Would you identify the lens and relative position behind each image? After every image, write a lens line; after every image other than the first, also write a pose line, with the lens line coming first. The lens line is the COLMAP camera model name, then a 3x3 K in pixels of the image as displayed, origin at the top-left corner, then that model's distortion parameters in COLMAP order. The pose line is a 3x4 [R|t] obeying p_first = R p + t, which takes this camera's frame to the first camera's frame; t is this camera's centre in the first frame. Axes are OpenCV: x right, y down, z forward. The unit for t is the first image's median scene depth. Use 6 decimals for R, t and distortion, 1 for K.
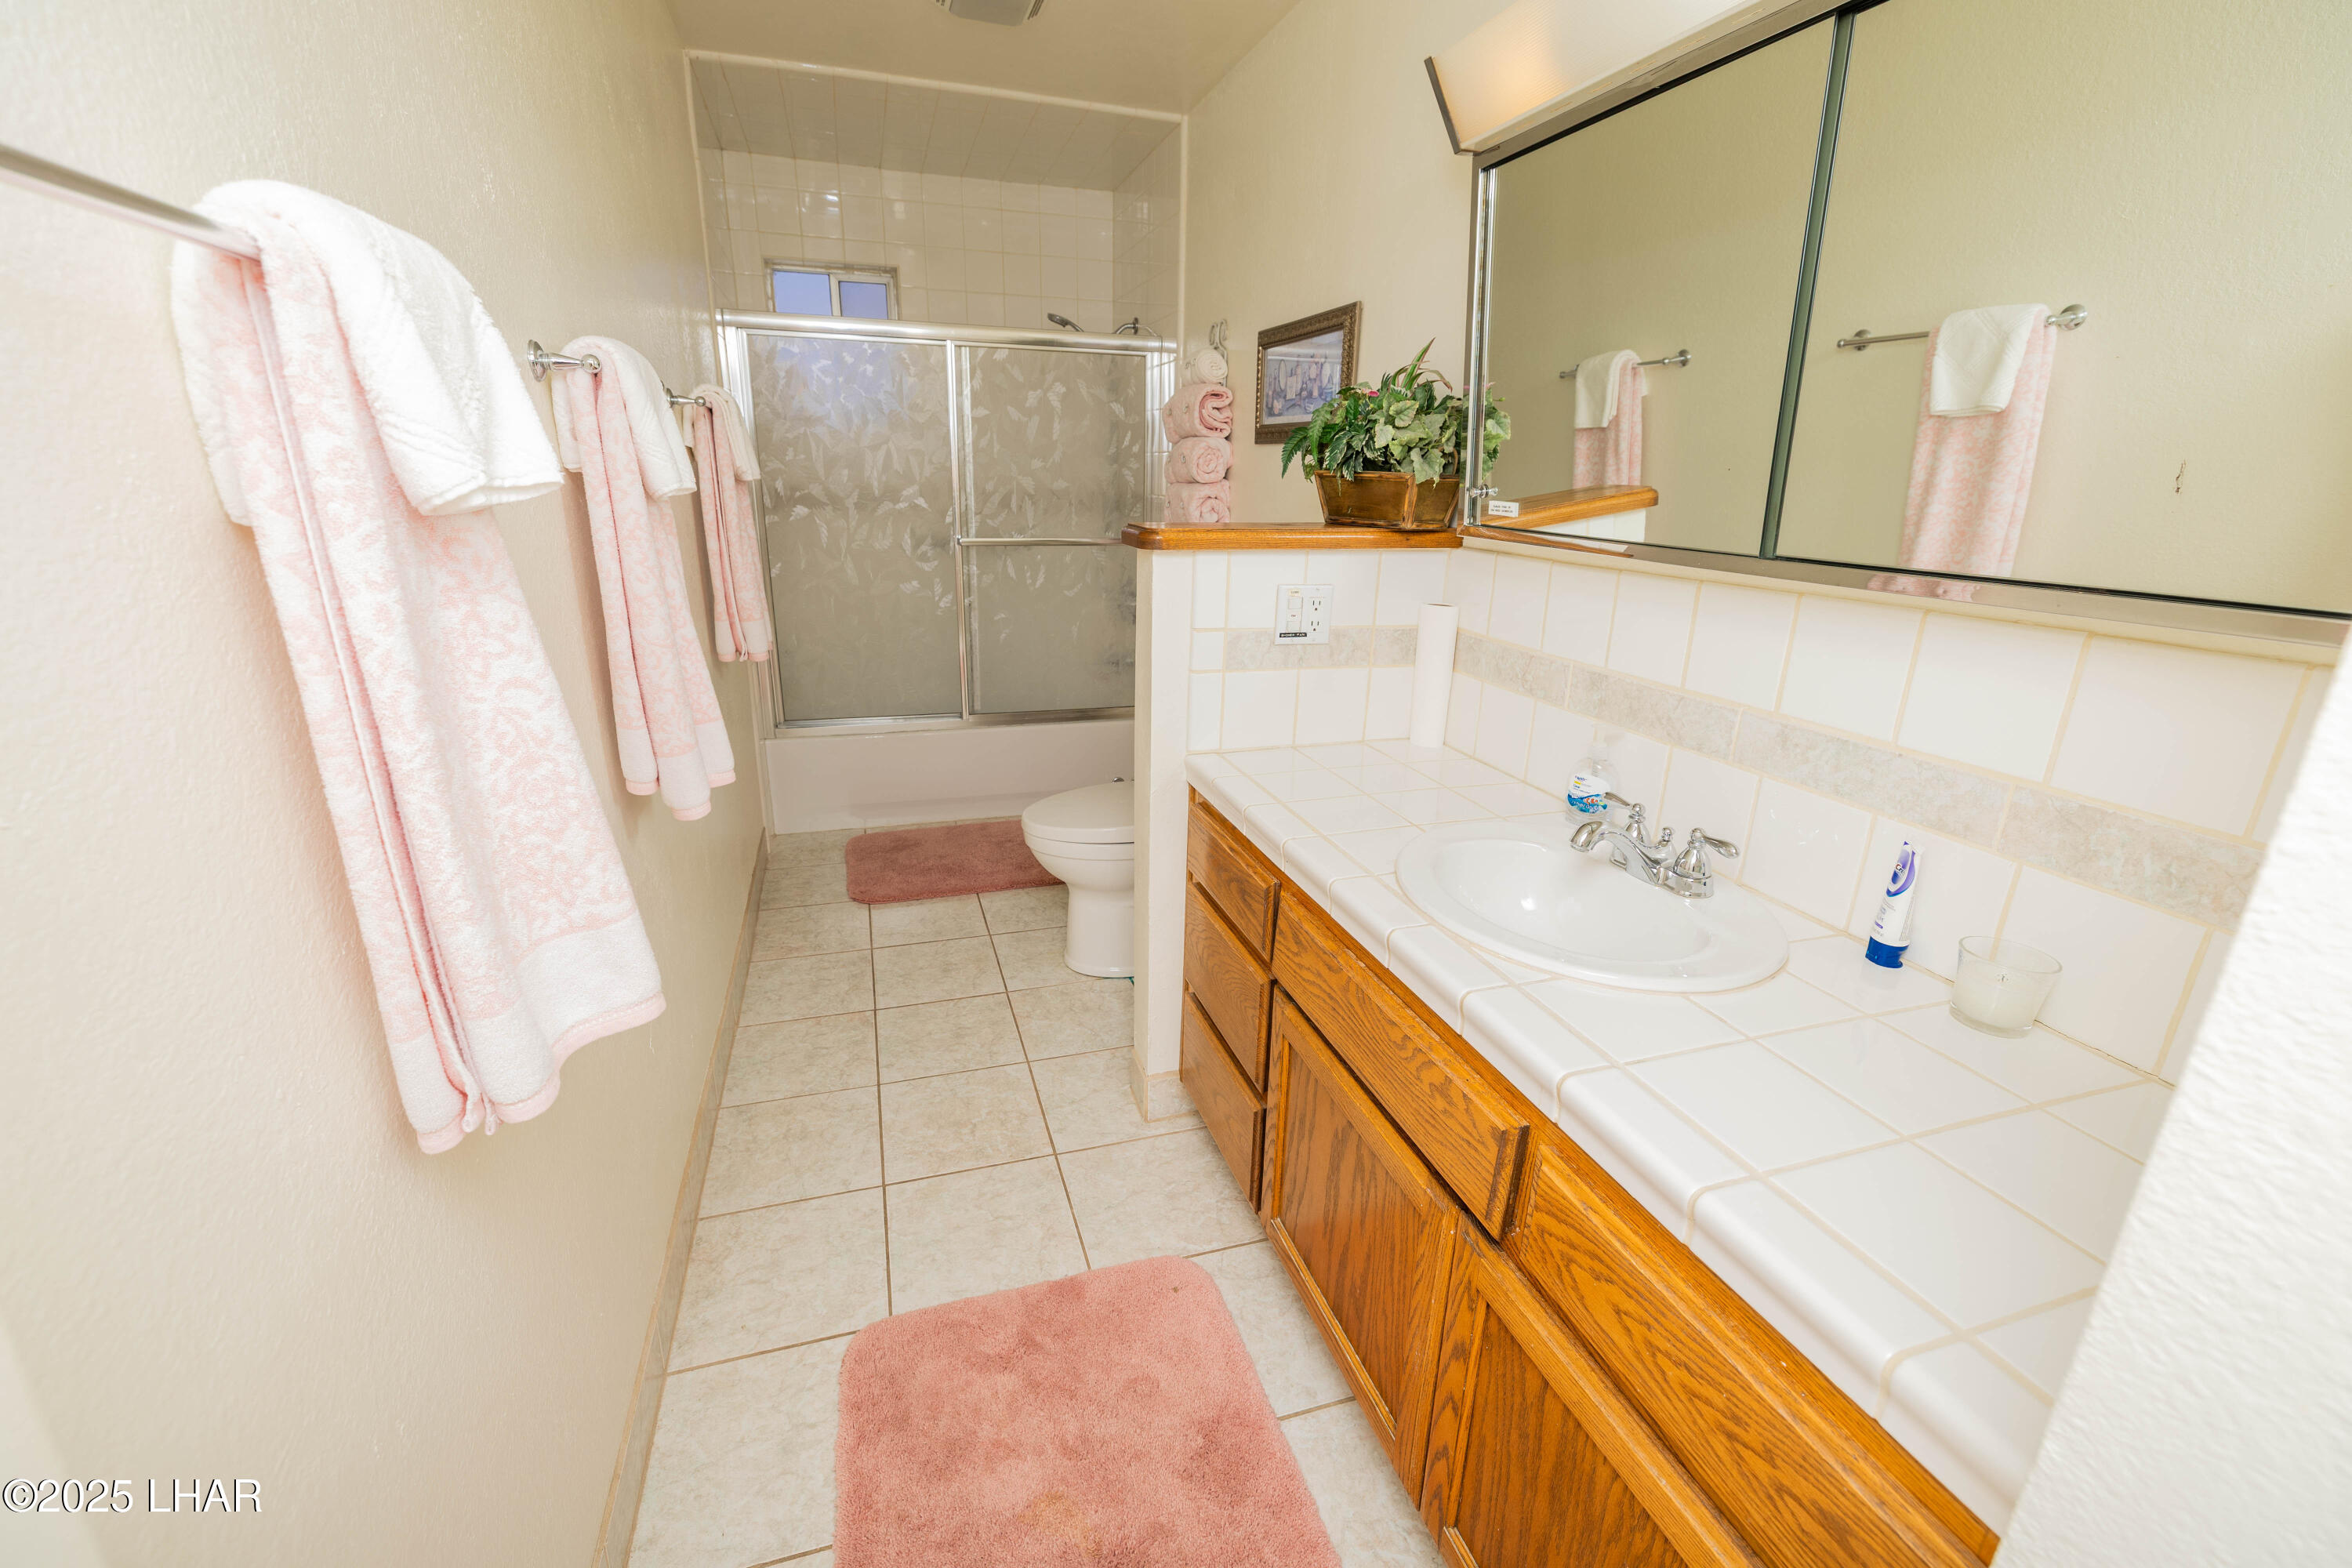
lens RADIAL K [[993.6, 0, 1172.7], [0, 993.6, 787.6], [0, 0, 1]] dist [0.000909, -0.000006]
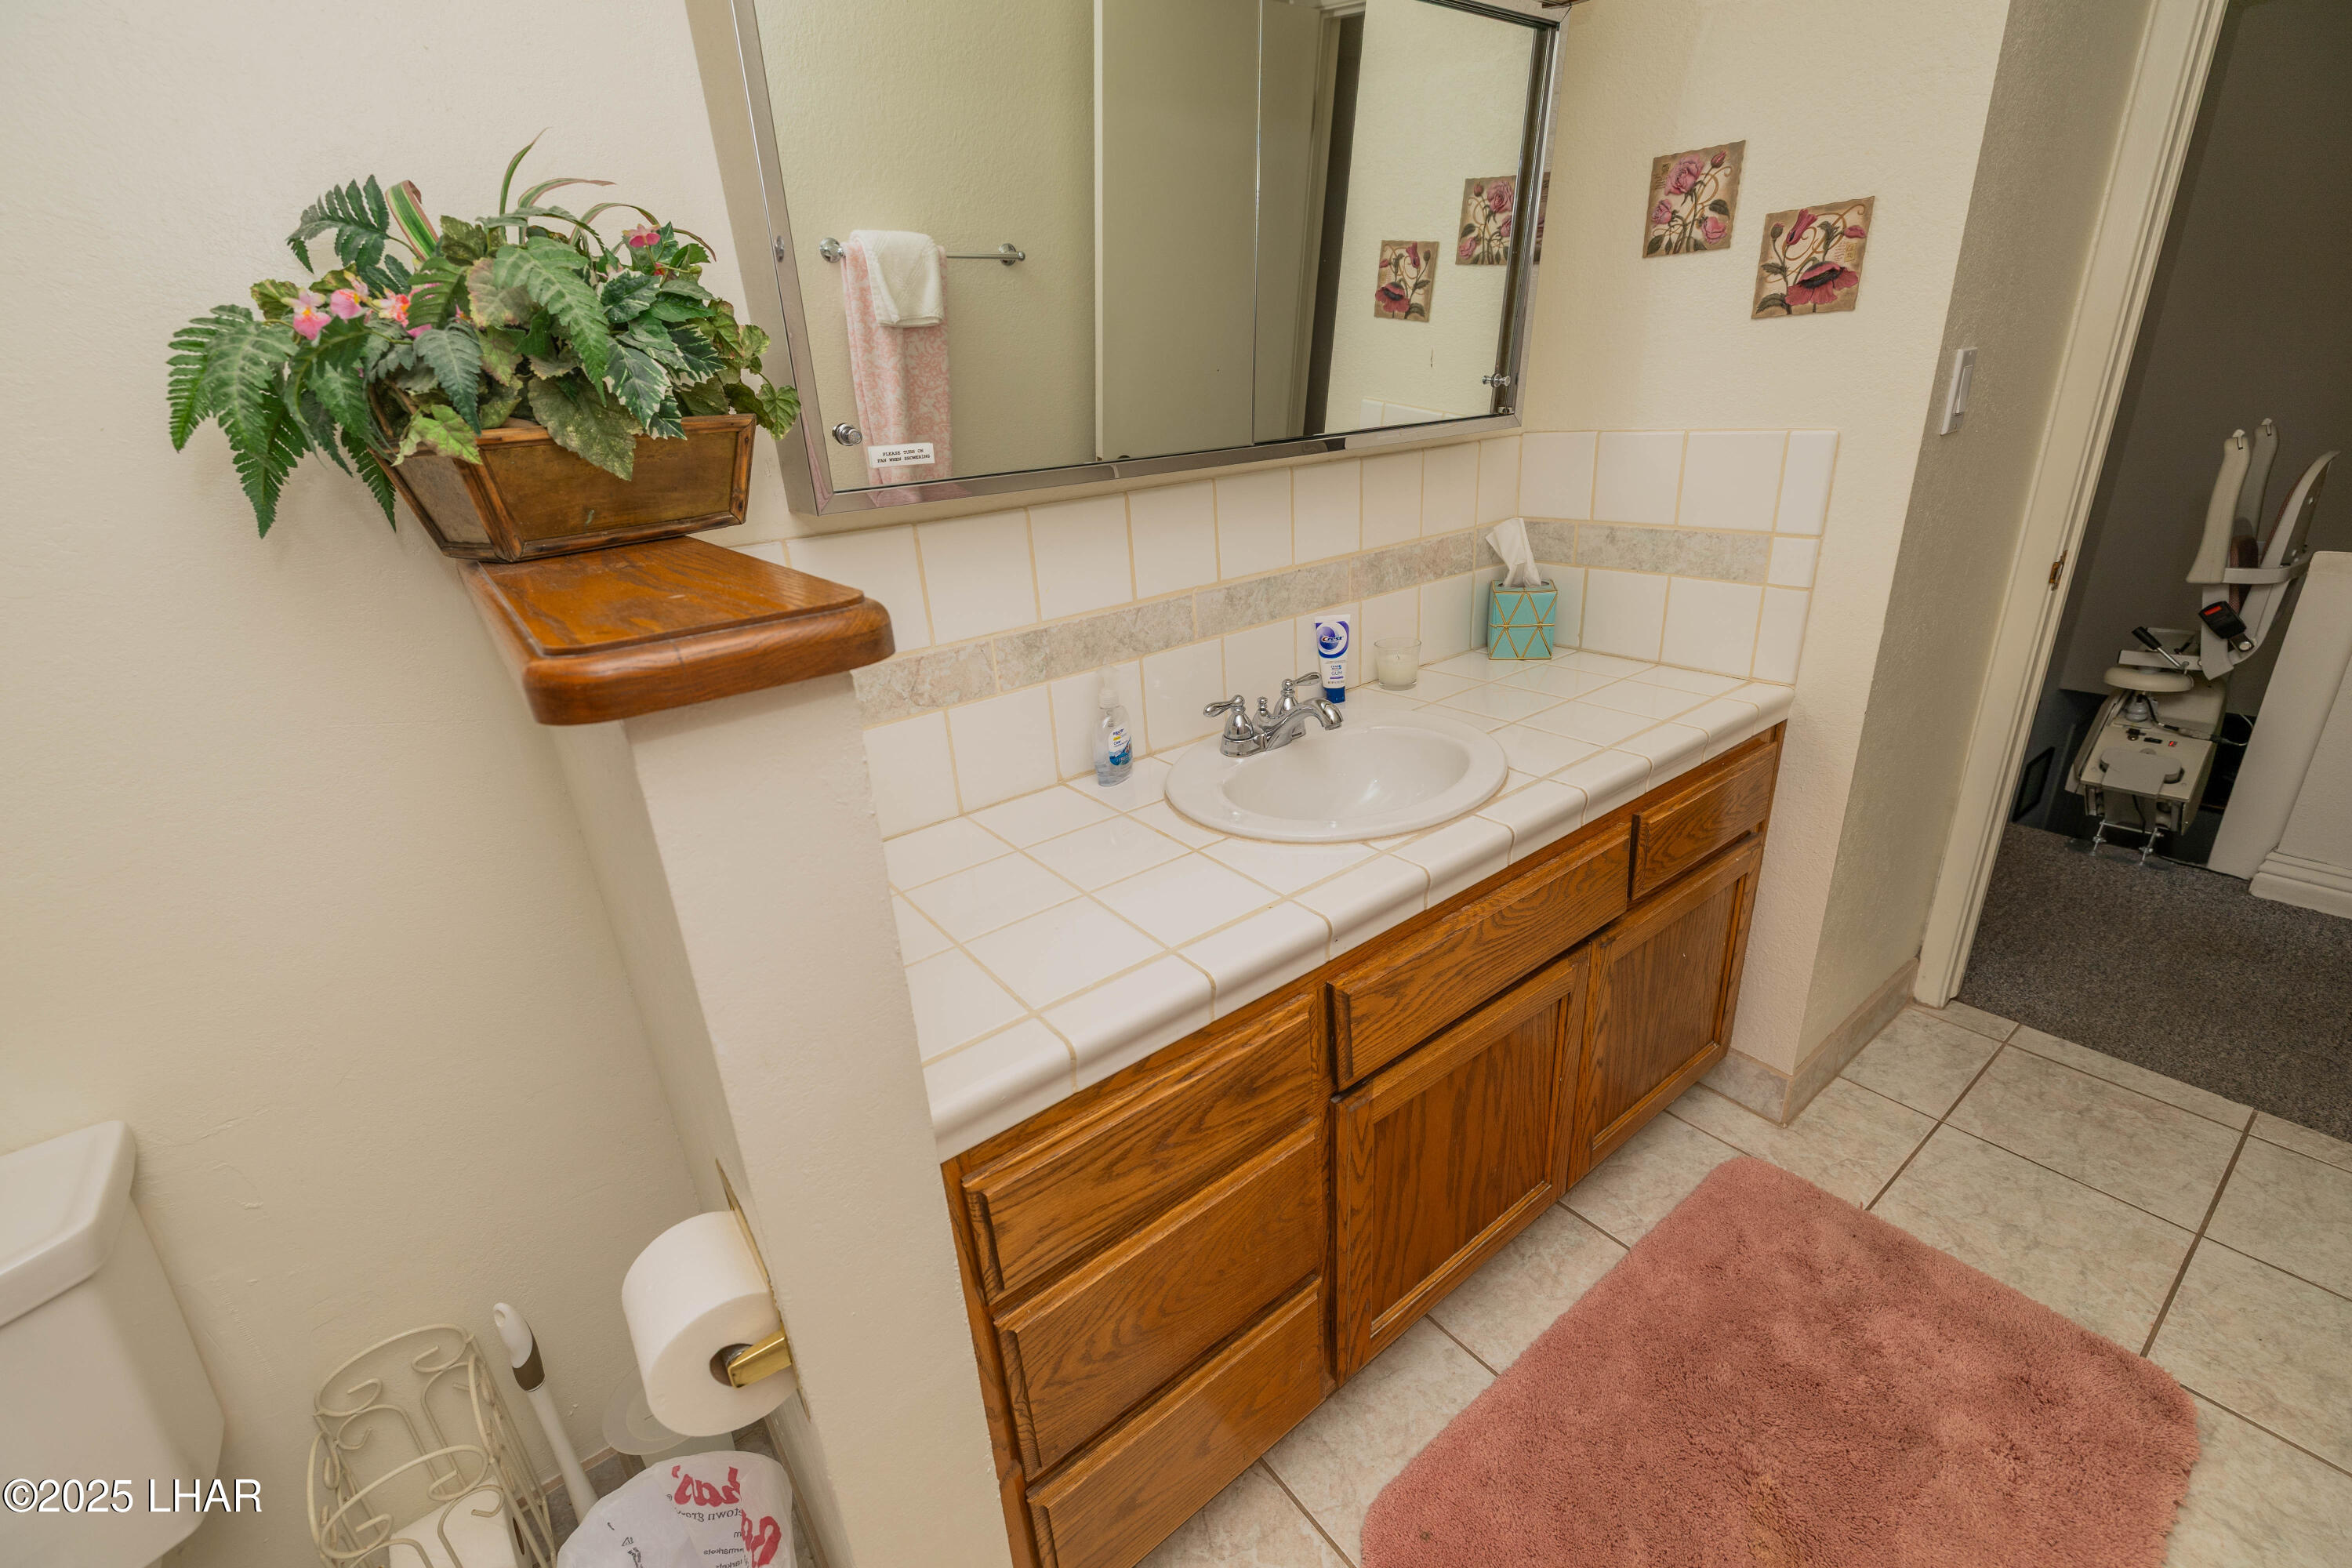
lens RADIAL K [[993.6, 0, 1170.4], [0, 993.6, 779.6], [0, 0, 1]] dist [0.000909, -0.000006]
pose [[-0.334566, -0.347770, 0.875855, -0.439118], [0.346367, 0.818980, 0.457495, -0.395708], [-0.876411, 0.456429, -0.153547, 1.194004]]
